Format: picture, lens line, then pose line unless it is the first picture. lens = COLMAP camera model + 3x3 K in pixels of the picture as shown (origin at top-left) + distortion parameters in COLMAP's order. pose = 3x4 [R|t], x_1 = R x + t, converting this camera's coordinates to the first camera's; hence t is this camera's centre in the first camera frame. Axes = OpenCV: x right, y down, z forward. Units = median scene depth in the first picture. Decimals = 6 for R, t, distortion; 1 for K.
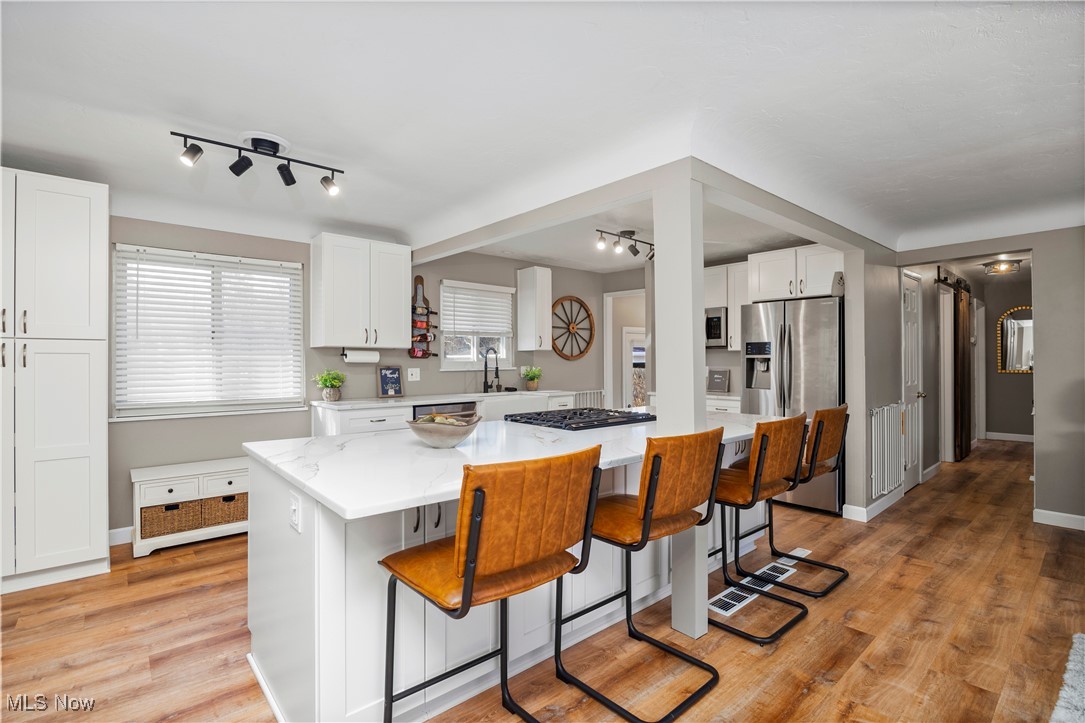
lens RADIAL K [[494.8, 0, 542.5], [0, 494.8, 361.5], [0, 0, 1]] dist [-0.015967, -0.000405]
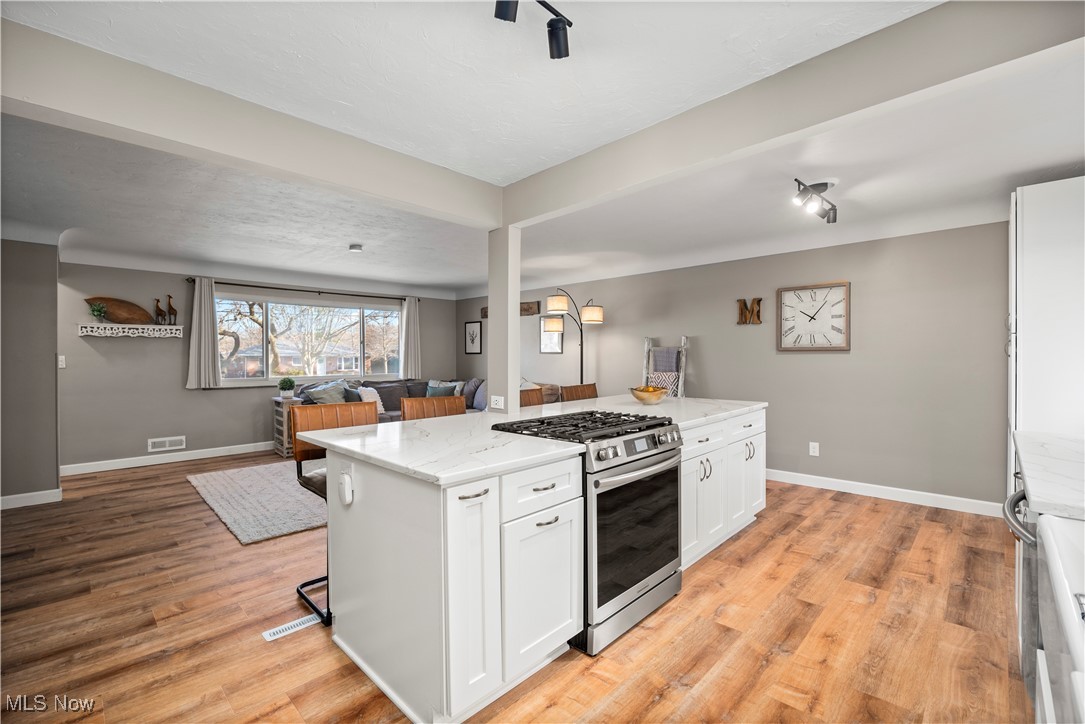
lens RADIAL K [[472.0, 0, 542.5], [0, 472.0, 362.0], [0, 0, 1]] dist [-0.013445, -0.000109]
pose [[-0.996435, 0.009907, -0.083783, 0.160867], [0.008905, 0.999884, 0.012326, -0.001705], [0.083895, 0.011536, -0.996408, 1.321903]]
